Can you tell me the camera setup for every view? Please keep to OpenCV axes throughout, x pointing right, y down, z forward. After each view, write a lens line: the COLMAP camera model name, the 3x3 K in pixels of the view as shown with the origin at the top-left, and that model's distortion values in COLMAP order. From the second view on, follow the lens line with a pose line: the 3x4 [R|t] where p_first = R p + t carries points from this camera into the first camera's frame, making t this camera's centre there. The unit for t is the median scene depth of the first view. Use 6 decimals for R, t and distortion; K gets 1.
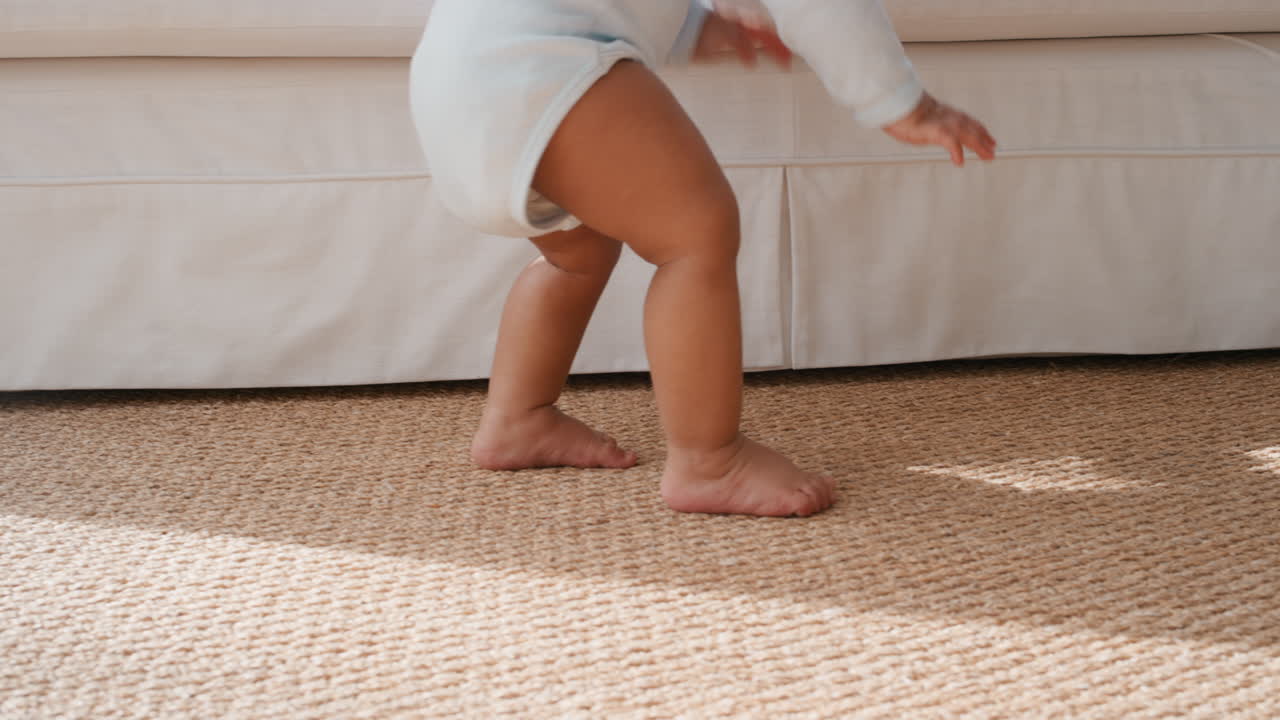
lens RADIAL K [[1579.3, 0, 634.3], [0, 1579.3, 361.9], [0, 0, 1]] dist [-0.068849, 0.000000]
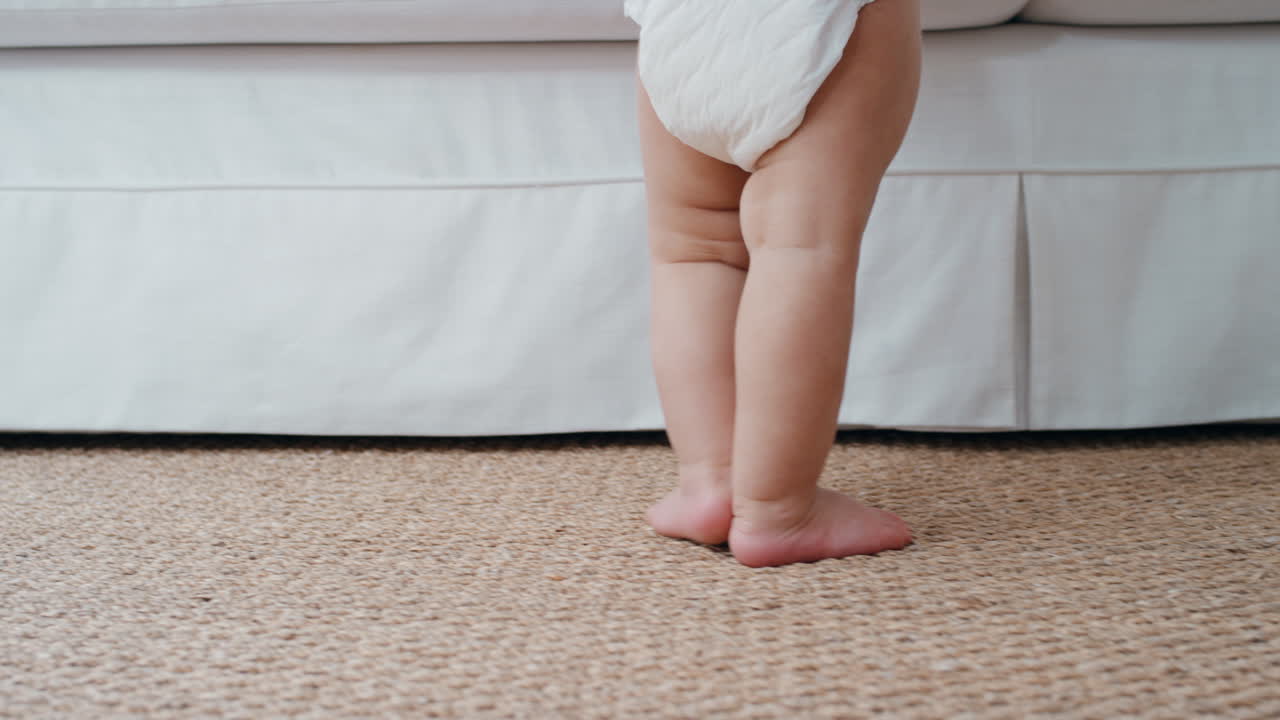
lens RADIAL K [[1579.3, 0, 646.6], [0, 1579.3, 362.3], [0, 0, 1]] dist [-0.068849, 0.000000]
pose [[0.991782, 0.018797, -0.126548, 0.011959], [-0.026996, 0.997624, -0.063389, 0.033005], [0.125055, 0.066284, 0.989933, 0.233702]]
